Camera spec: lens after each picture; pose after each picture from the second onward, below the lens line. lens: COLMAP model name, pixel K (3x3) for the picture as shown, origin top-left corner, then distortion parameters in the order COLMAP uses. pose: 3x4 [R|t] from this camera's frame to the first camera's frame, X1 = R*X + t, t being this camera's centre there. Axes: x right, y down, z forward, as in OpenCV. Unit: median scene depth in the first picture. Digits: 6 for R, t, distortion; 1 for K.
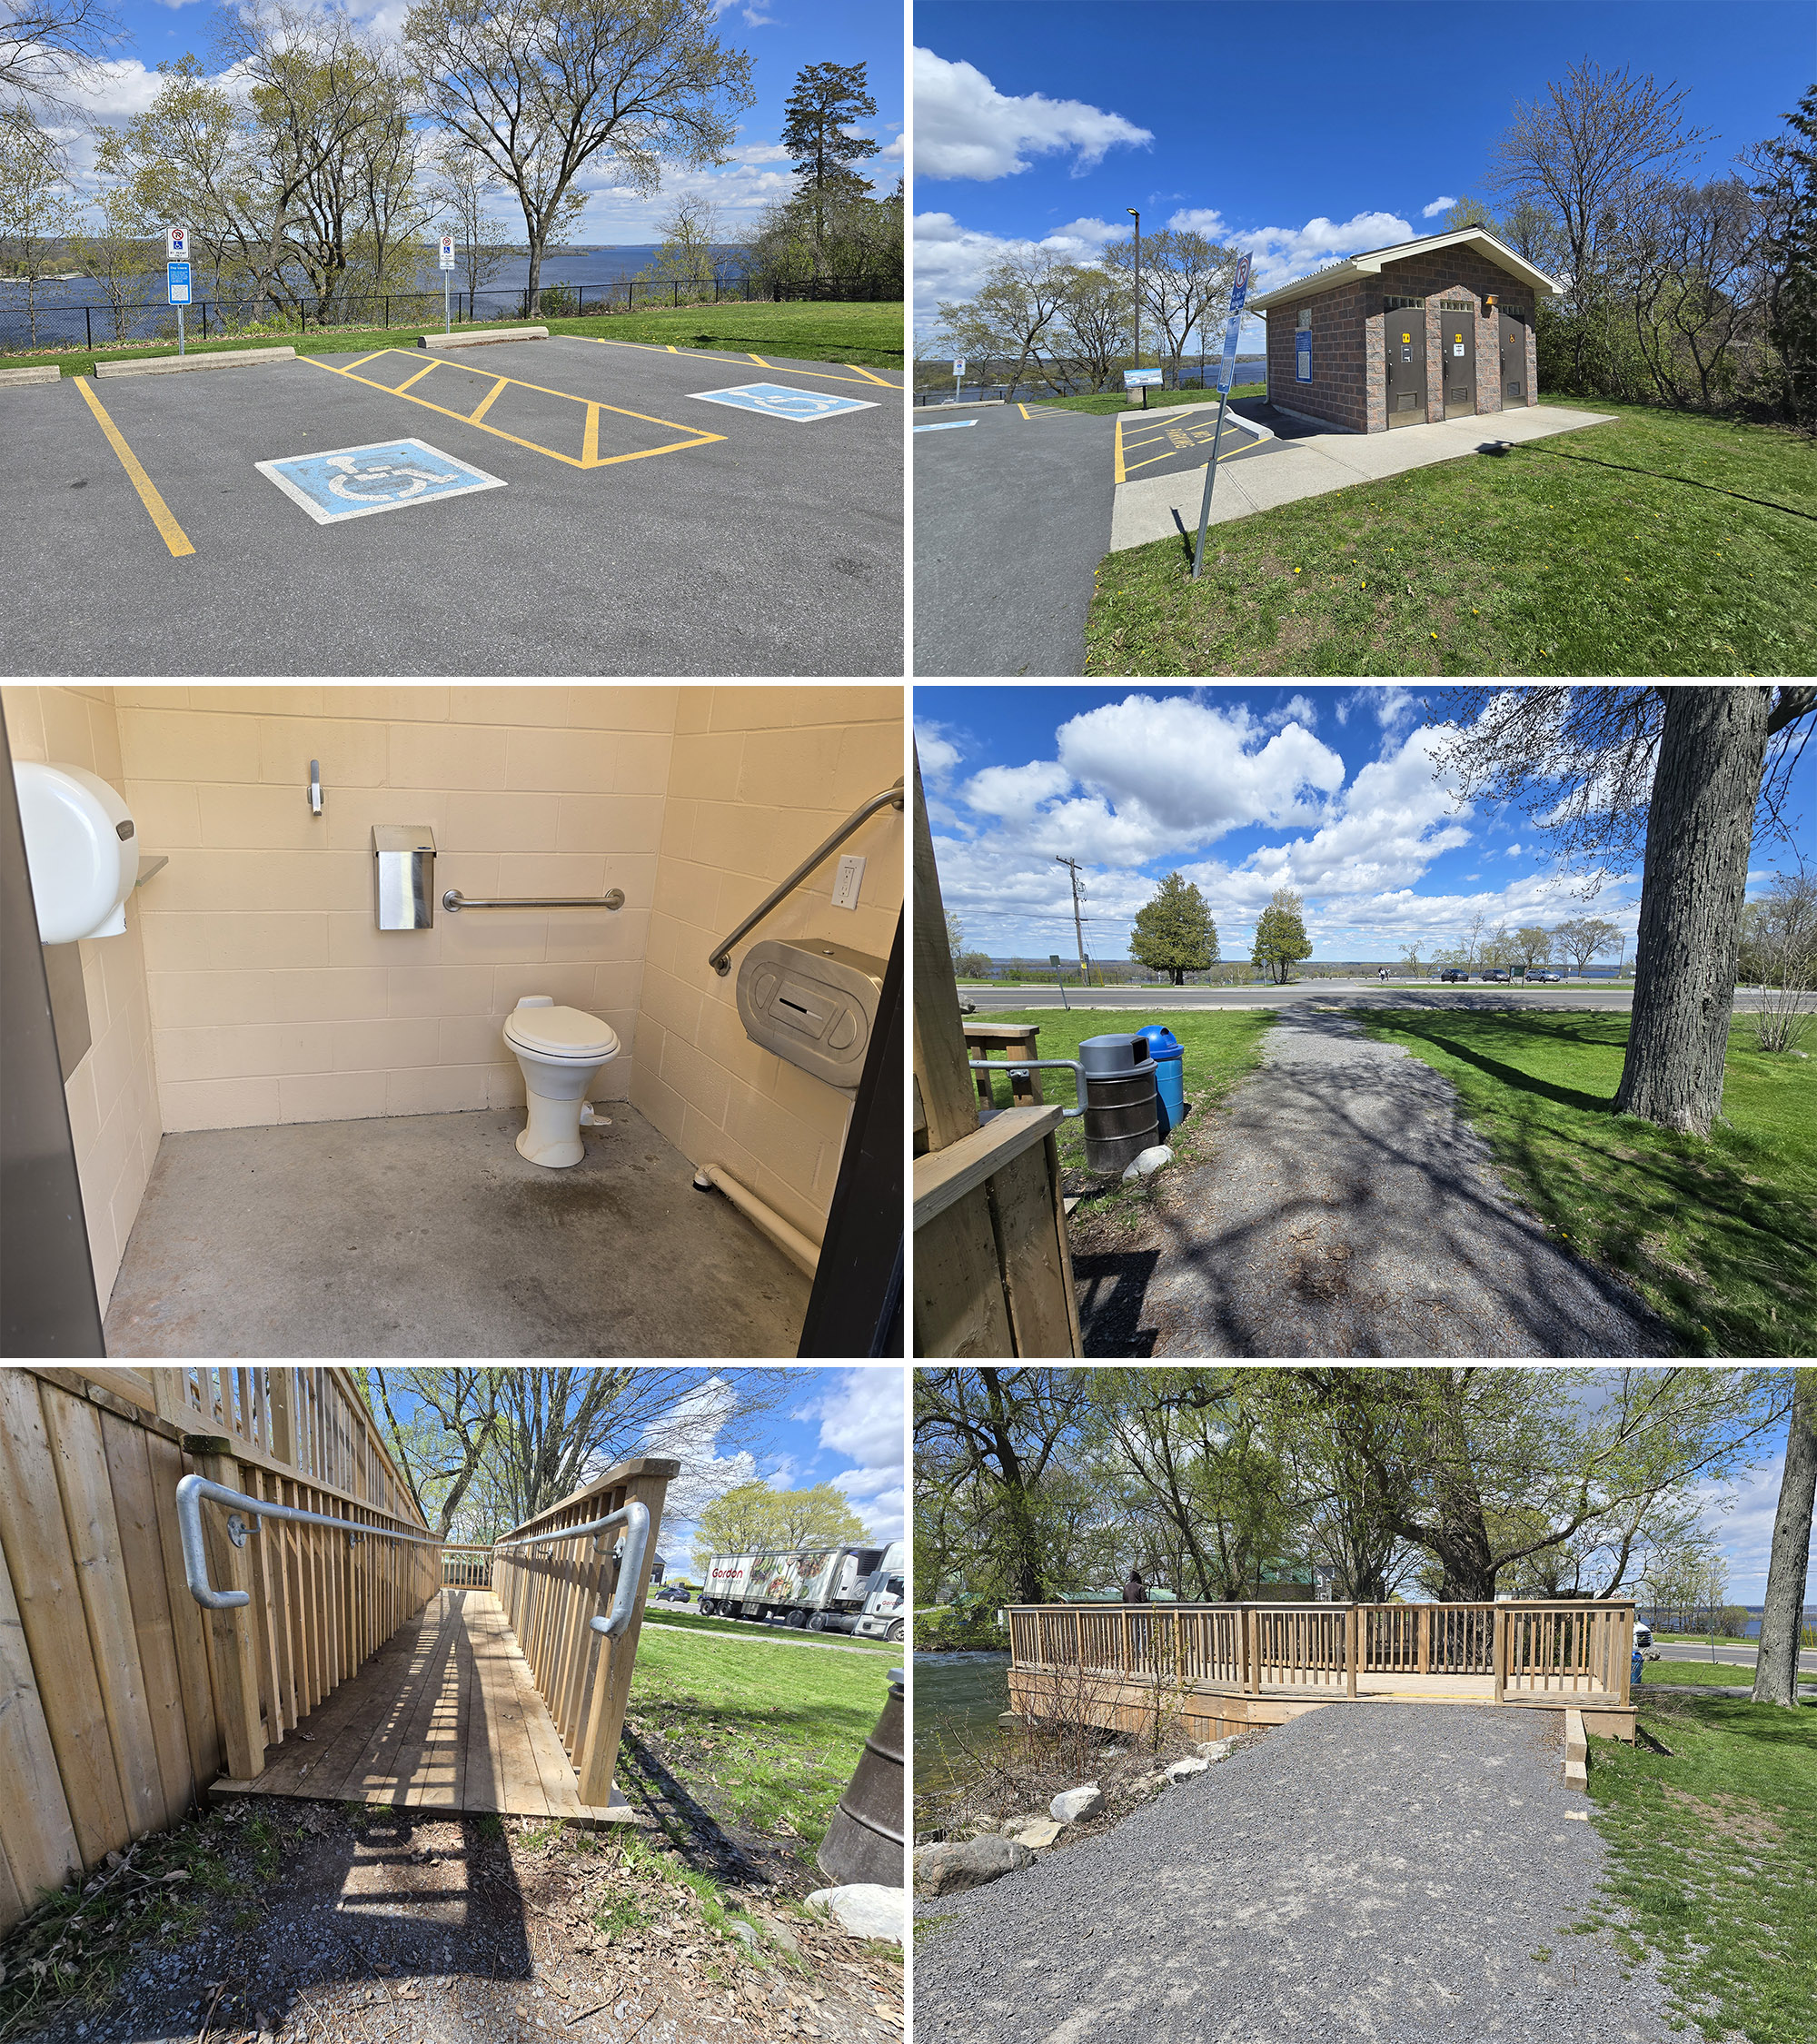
lens RADIAL K [[1524.2, 0, 906.4], [0, 1524.2, 1022.2], [0, 0, 1]] dist [-0.004321, 0.003548]
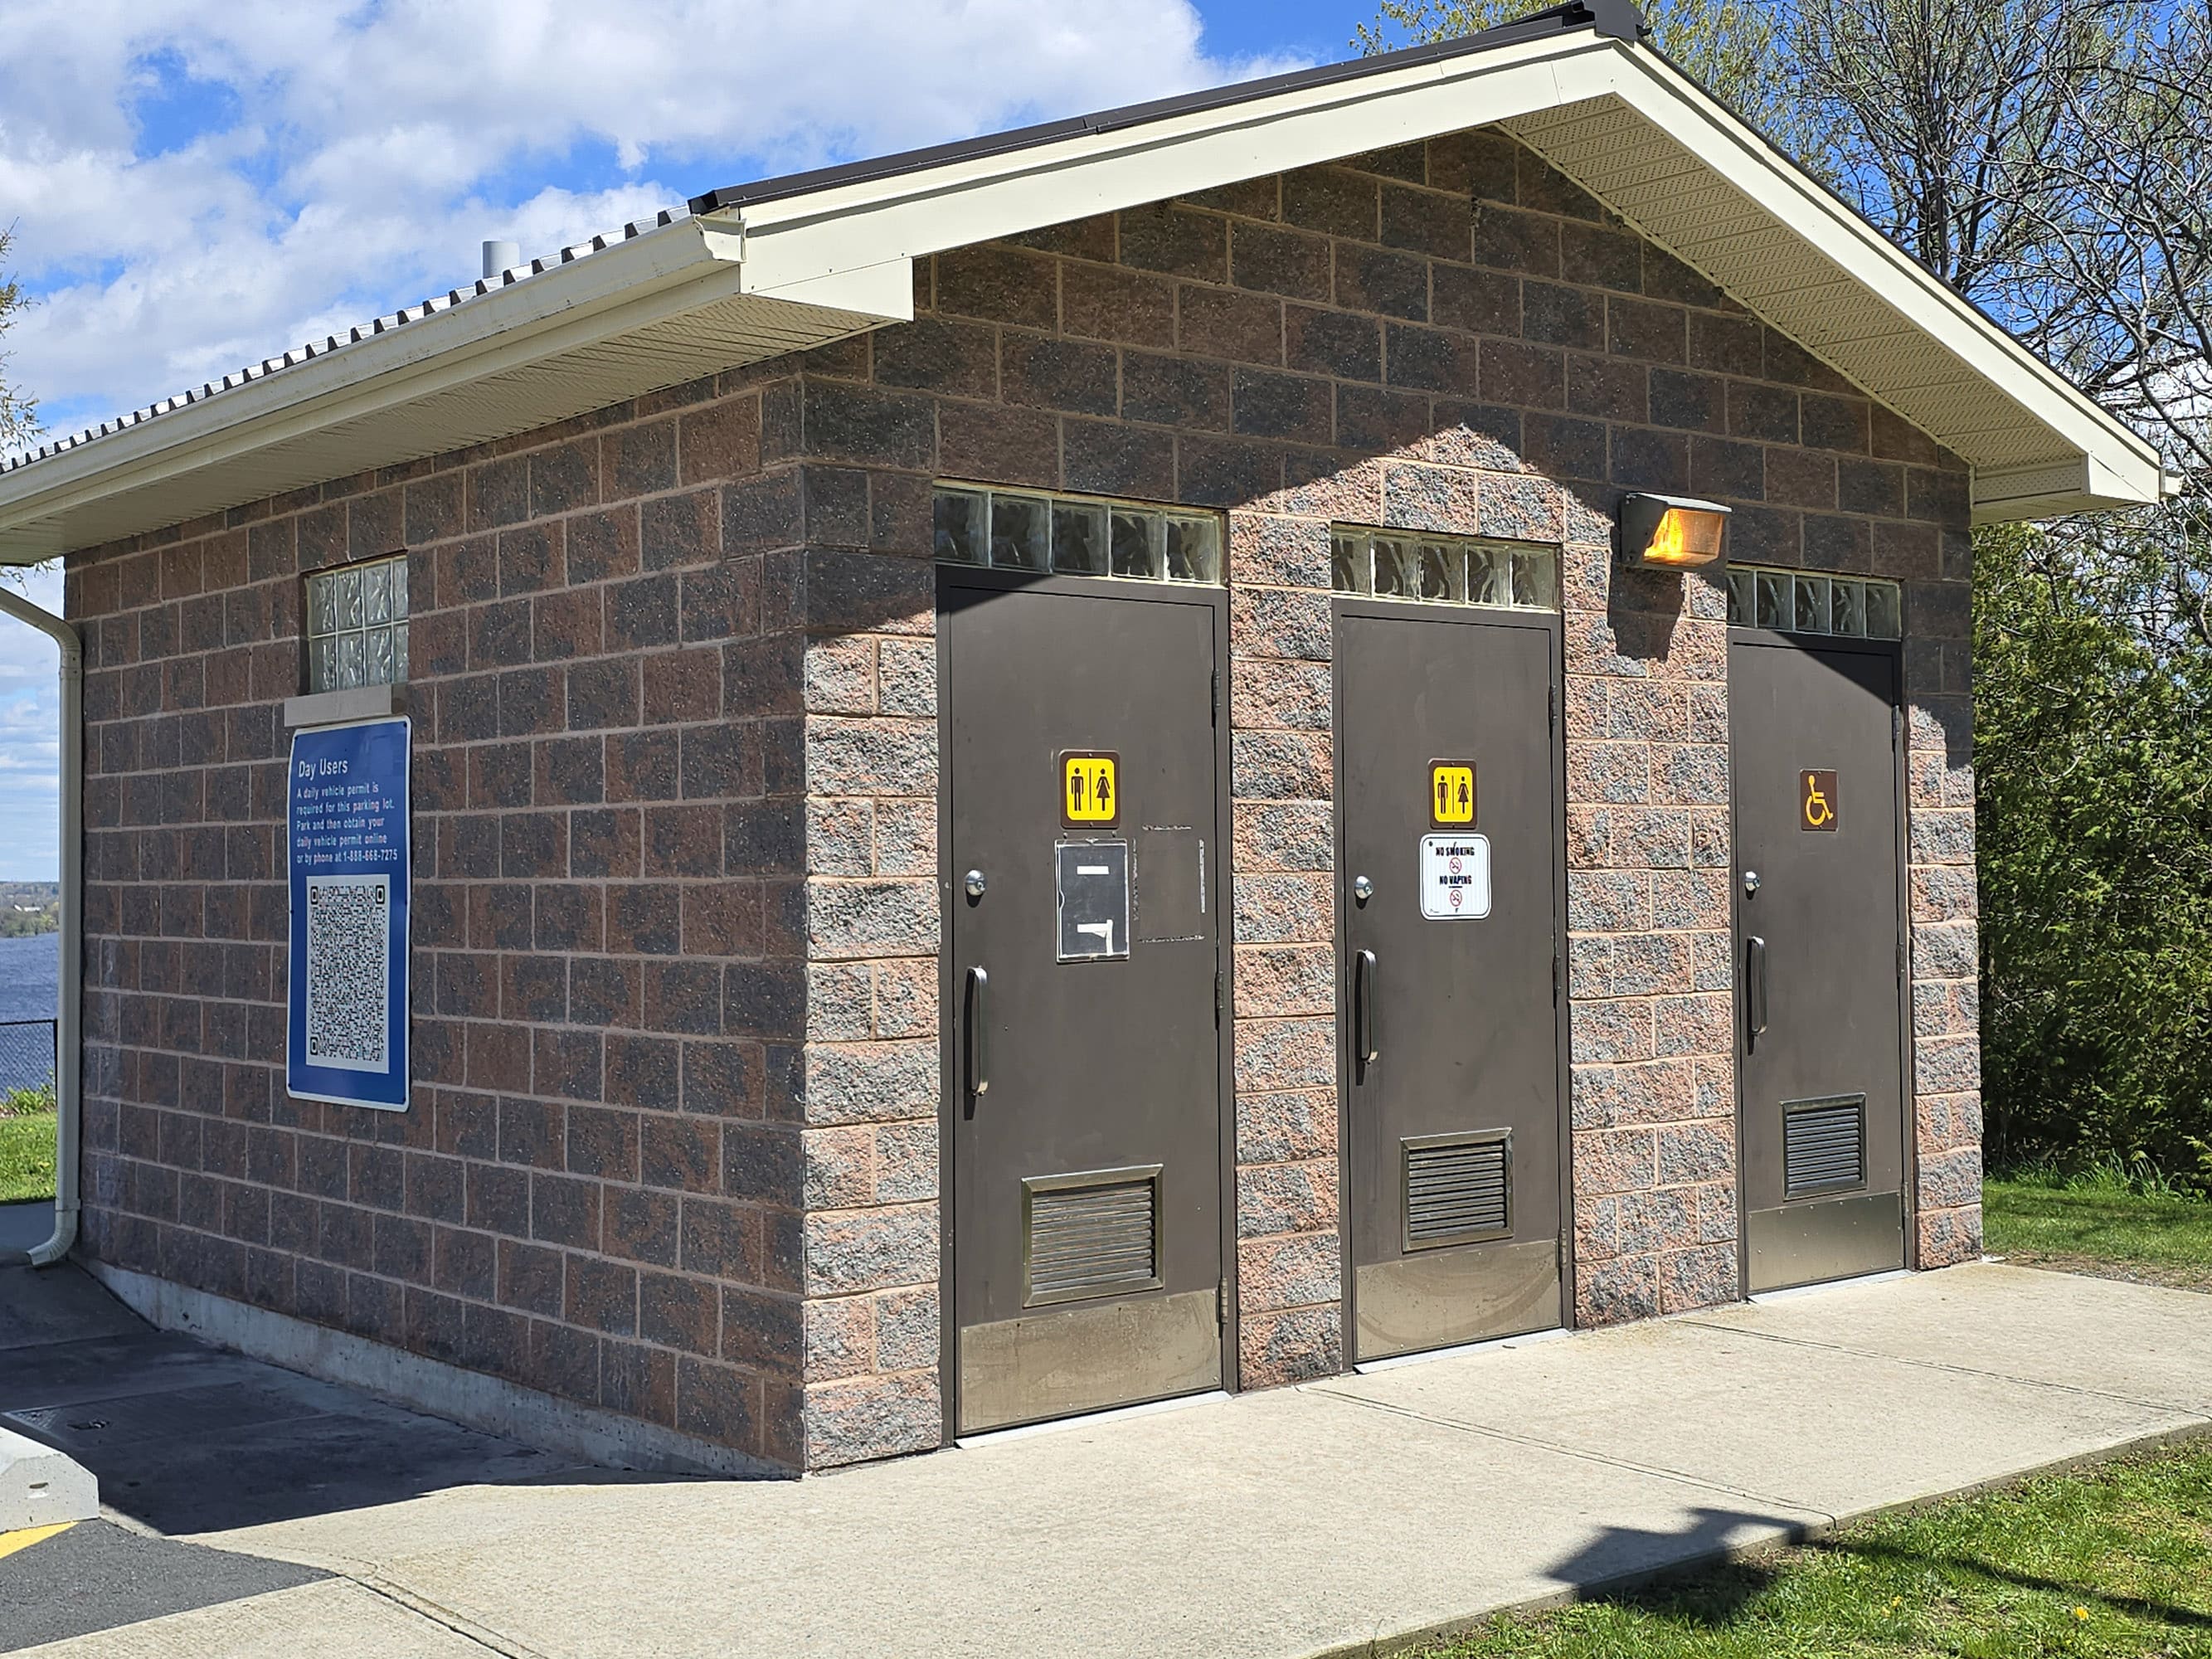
lens RADIAL K [[1486.9, 0, 1107.2], [0, 1486.9, 829.3], [0, 0, 1]] dist [0.025936, 0.000228]
pose [[0.997682, 0.012278, 0.066928, 0.320397], [-0.012233, 0.999925, -0.001089, -0.445386], [-0.066936, 0.000268, 0.997757, 0.861517]]
